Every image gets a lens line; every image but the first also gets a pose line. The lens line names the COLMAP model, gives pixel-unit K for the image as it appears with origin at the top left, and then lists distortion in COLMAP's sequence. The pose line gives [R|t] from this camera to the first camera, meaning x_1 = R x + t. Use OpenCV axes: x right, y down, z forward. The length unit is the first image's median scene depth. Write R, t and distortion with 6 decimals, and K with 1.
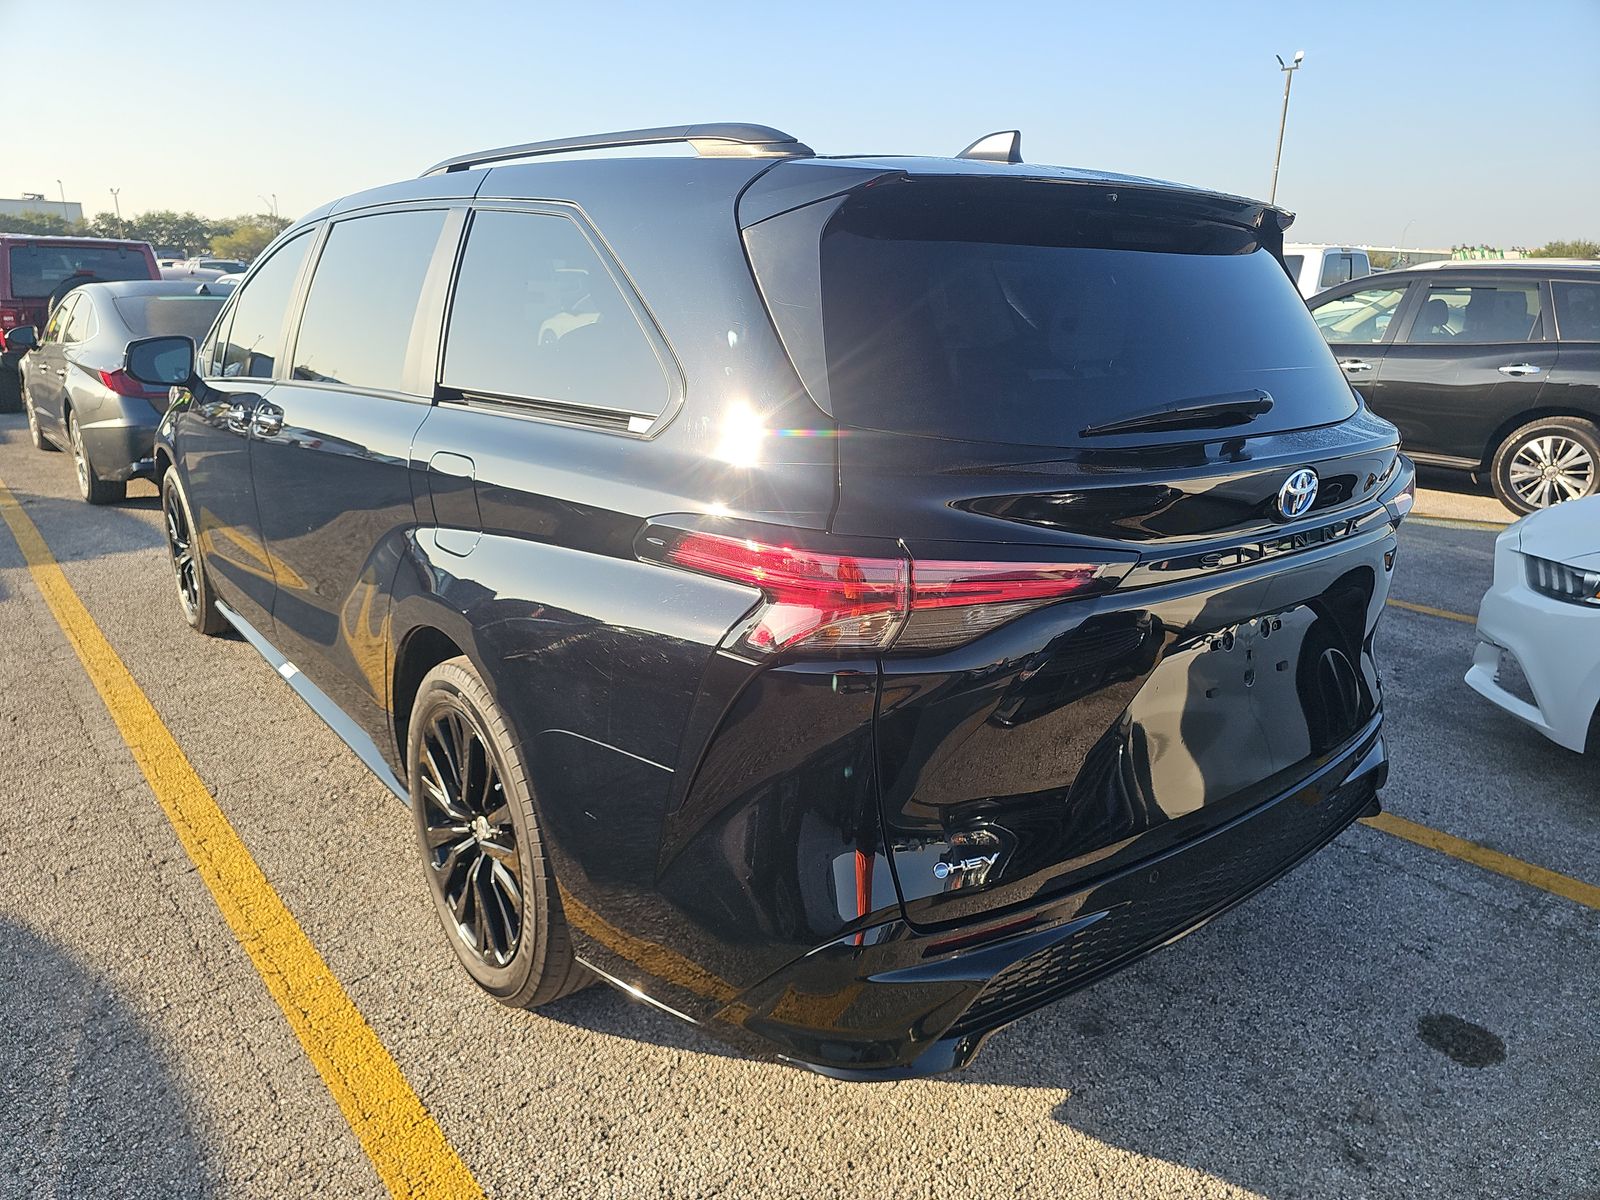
lens RADIAL K [[1035.9, 0, 800.0], [0, 1035.9, 600.0], [0, 0, 1]] dist [0.000913, -0.001685]
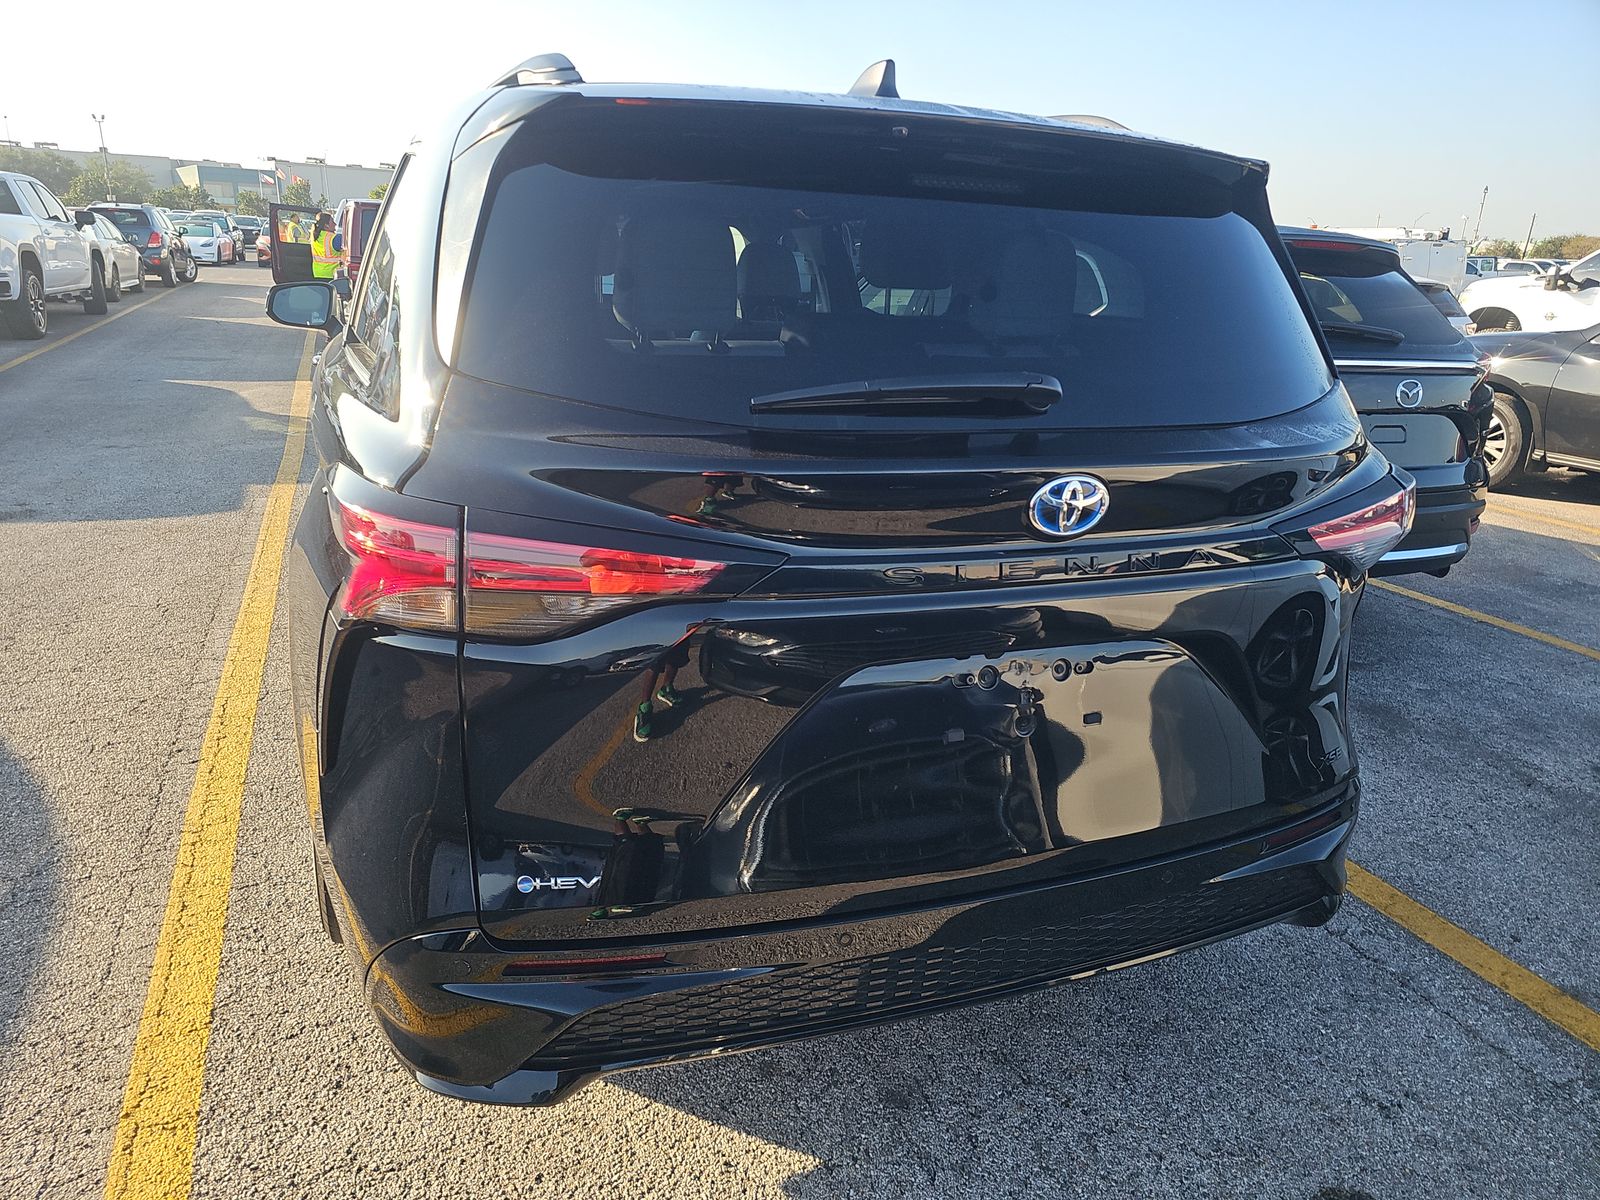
lens RADIAL K [[1022.3, 0, 805.9], [0, 1022.3, 607.5], [0, 0, 1]] dist [0.032923, -0.035522]
pose [[0.958033, 0.119792, -0.260427, 0.418041], [-0.113189, 0.992757, 0.040262, -0.028394], [0.263364, -0.009095, 0.964654, 0.155305]]
